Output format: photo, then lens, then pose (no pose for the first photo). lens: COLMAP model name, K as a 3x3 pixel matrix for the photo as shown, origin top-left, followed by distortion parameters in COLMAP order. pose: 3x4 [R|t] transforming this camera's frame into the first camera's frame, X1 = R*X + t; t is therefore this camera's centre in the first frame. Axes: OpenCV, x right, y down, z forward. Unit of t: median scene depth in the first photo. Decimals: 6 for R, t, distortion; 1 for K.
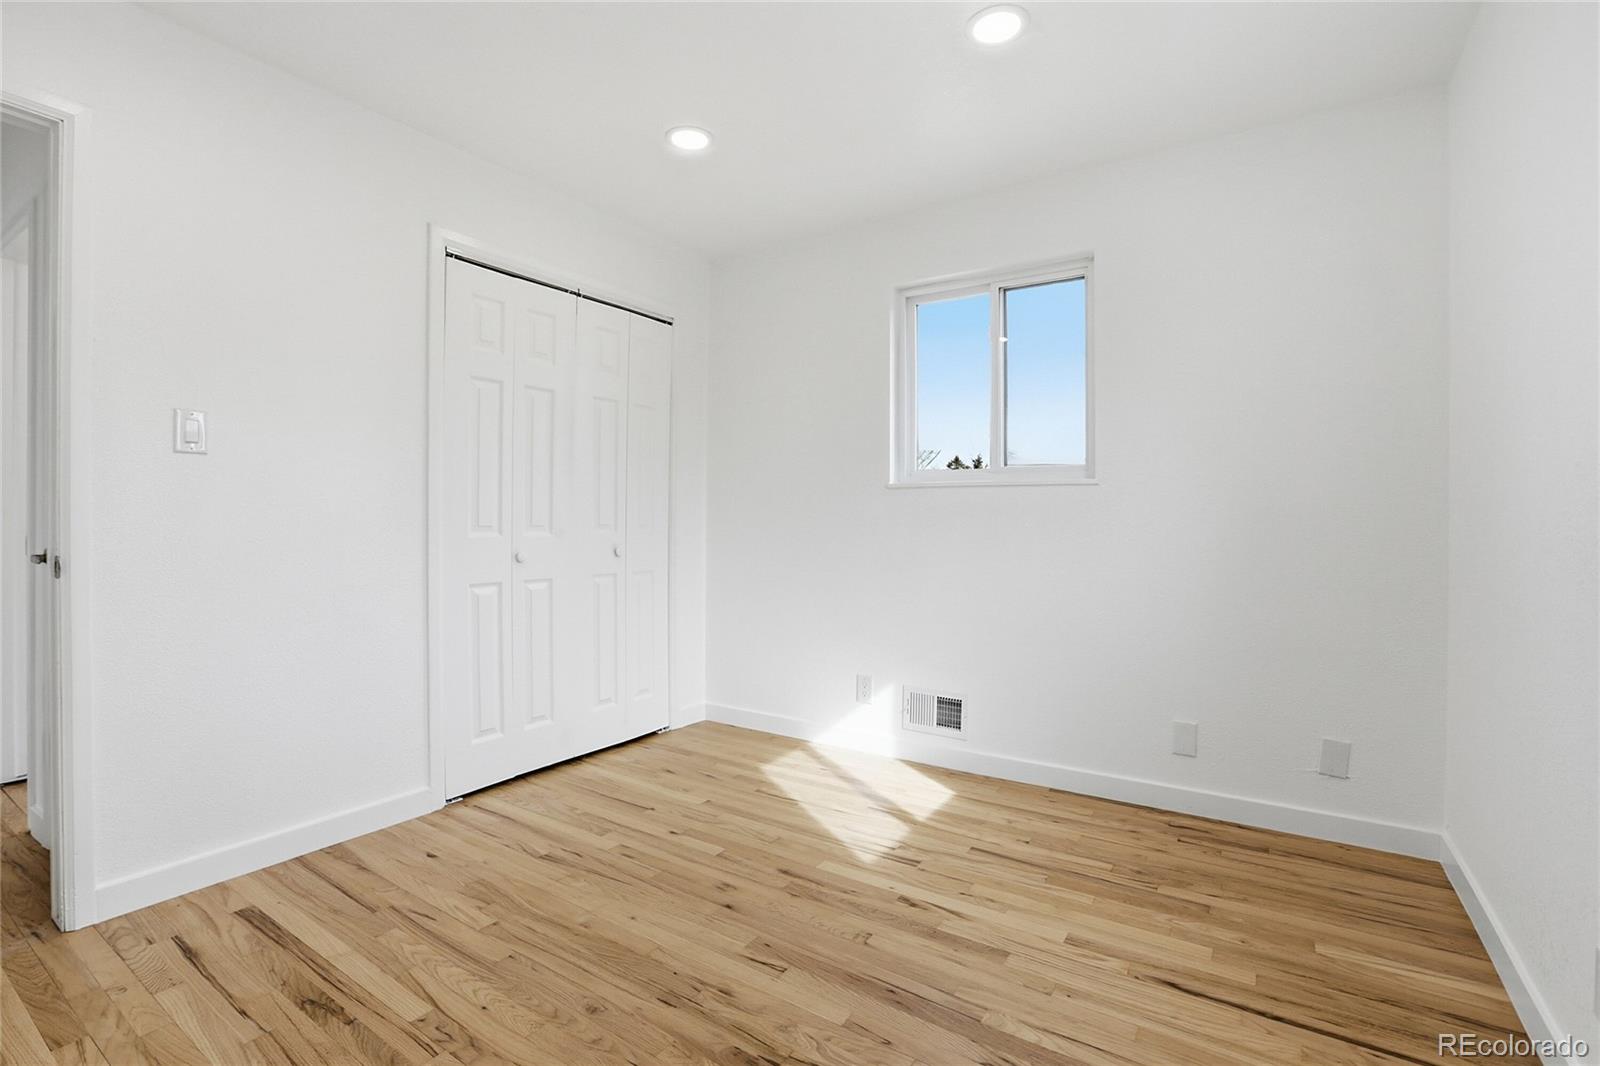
lens RADIAL K [[739.4, 0, 800.5], [0, 739.4, 528.3], [0, 0, 1]] dist [-0.048945, 0.014275]
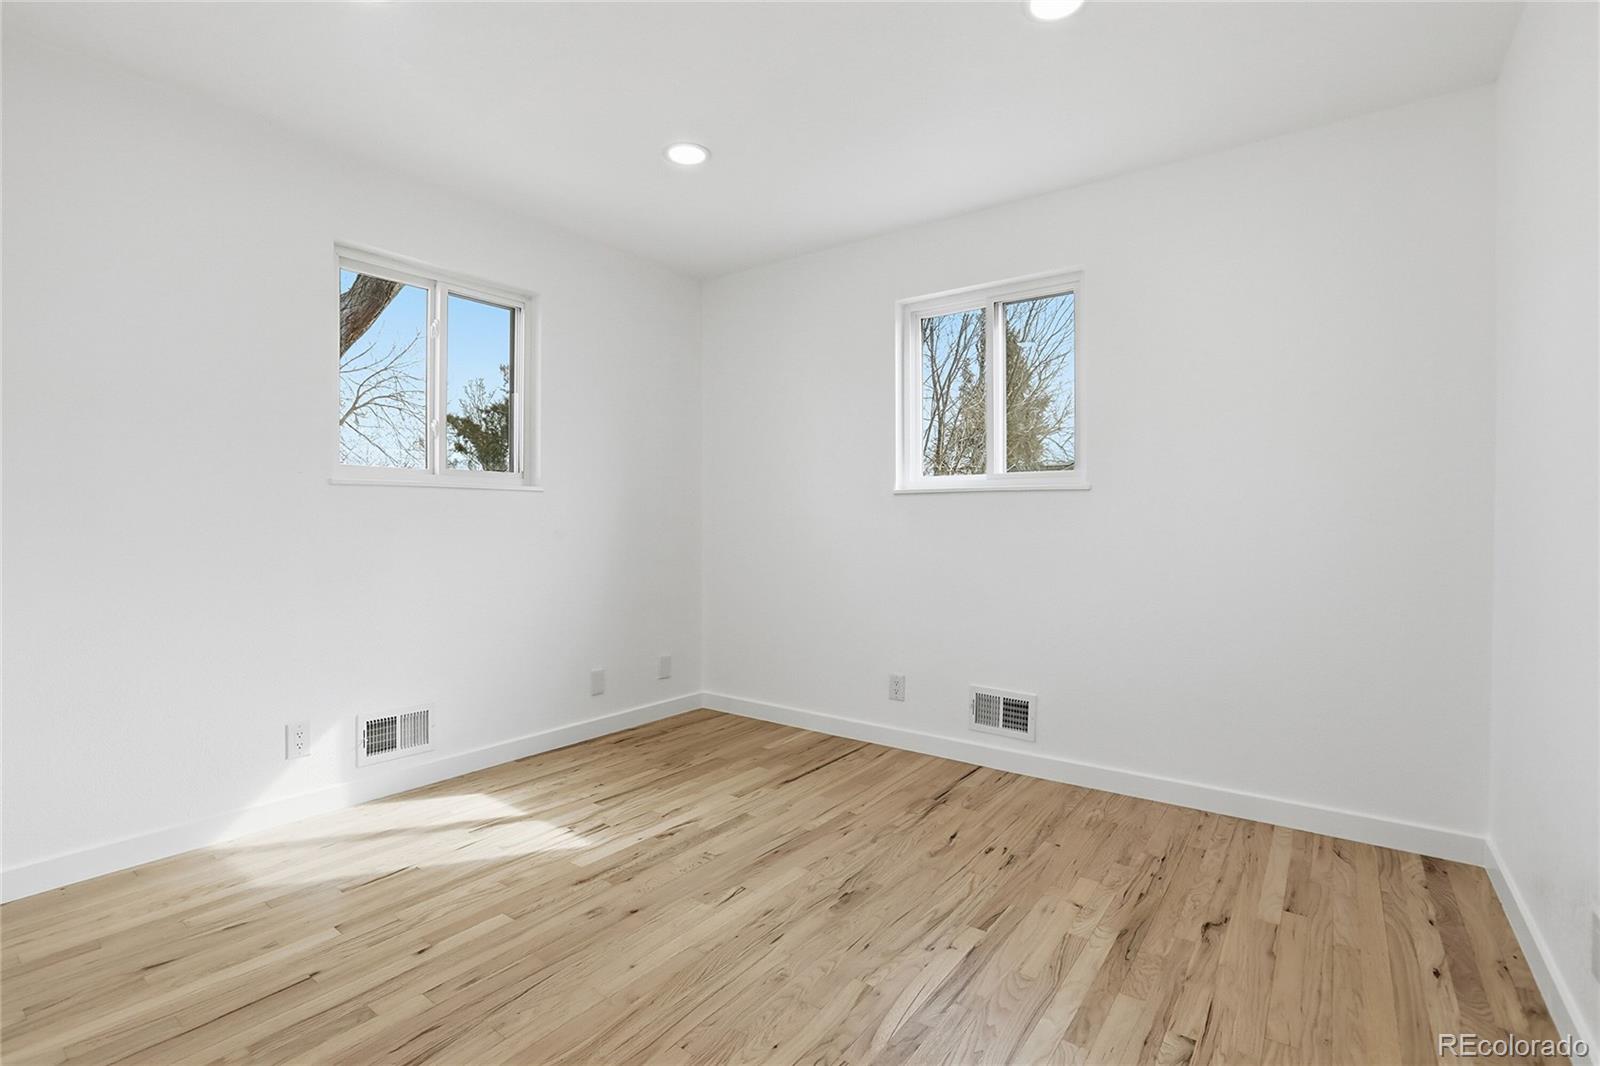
lens RADIAL K [[739.4, 0, 804.0], [0, 739.4, 525.3], [0, 0, 1]] dist [-0.048945, 0.014275]
pose [[0.040945, -0.008555, 0.999125, -0.903740], [0.006434, 0.999945, 0.008298, -0.014761], [-0.999141, 0.006088, 0.040998, 0.604741]]
